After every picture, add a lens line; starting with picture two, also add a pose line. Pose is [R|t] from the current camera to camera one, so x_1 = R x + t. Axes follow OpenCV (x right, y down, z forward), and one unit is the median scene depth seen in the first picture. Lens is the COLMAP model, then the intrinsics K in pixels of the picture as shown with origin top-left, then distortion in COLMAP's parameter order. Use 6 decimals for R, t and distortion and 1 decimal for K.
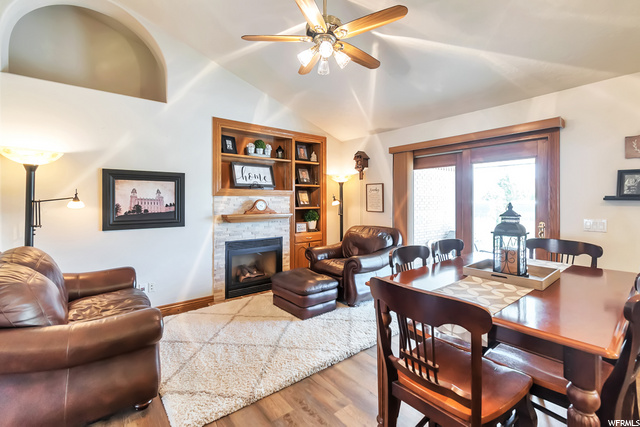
lens RADIAL K [[286.0, 0, 316.8], [0, 286.0, 198.8], [0, 0, 1]] dist [0.002188, -0.001702]
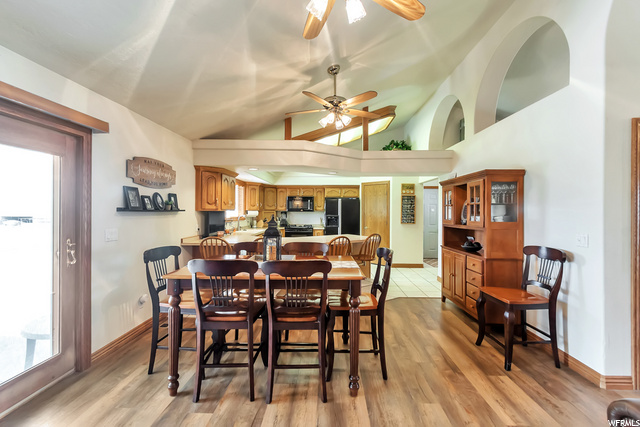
lens RADIAL K [[286.0, 0, 321.5], [0, 286.0, 211.8], [0, 0, 1]] dist [0.002188, -0.001702]
pose [[-0.773641, -0.007717, 0.633578, -0.231382], [-0.008431, 0.999963, 0.001885, -0.001715], [-0.633568, -0.003883, -0.773677, 1.027281]]
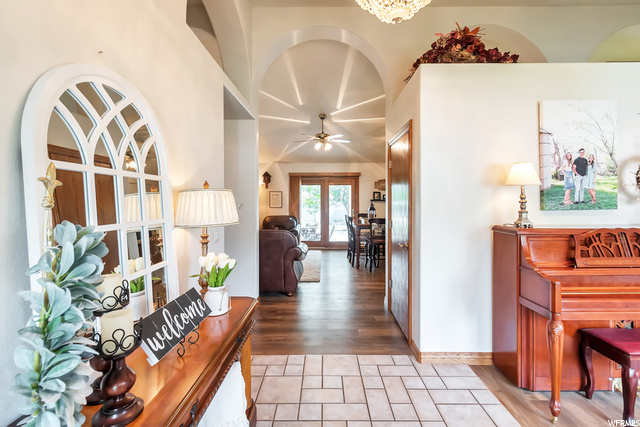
lens RADIAL K [[286.0, 0, 327.0], [0, 286.0, 200.2], [0, 0, 1]] dist [0.002188, -0.001702]
pose [[0.623269, 0.001932, 0.782005, -1.329740], [-0.002817, 0.999996, -0.000225, -0.000945], [-0.782002, -0.002062, 0.623272, -0.447955]]
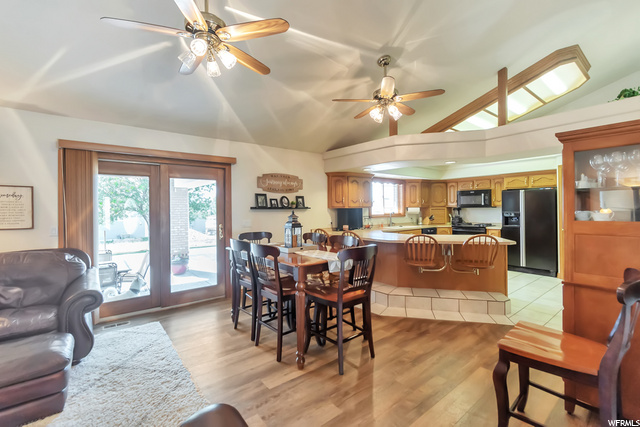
lens RADIAL K [[286.0, 0, 320.1], [0, 286.0, 210.0], [0, 0, 1]] dist [0.002188, -0.001702]
pose [[-0.007178, -0.004607, 0.999964, -0.612928], [0.005850, 0.999972, 0.004649, 0.002879], [-0.999957, 0.005883, -0.007151, 0.433632]]
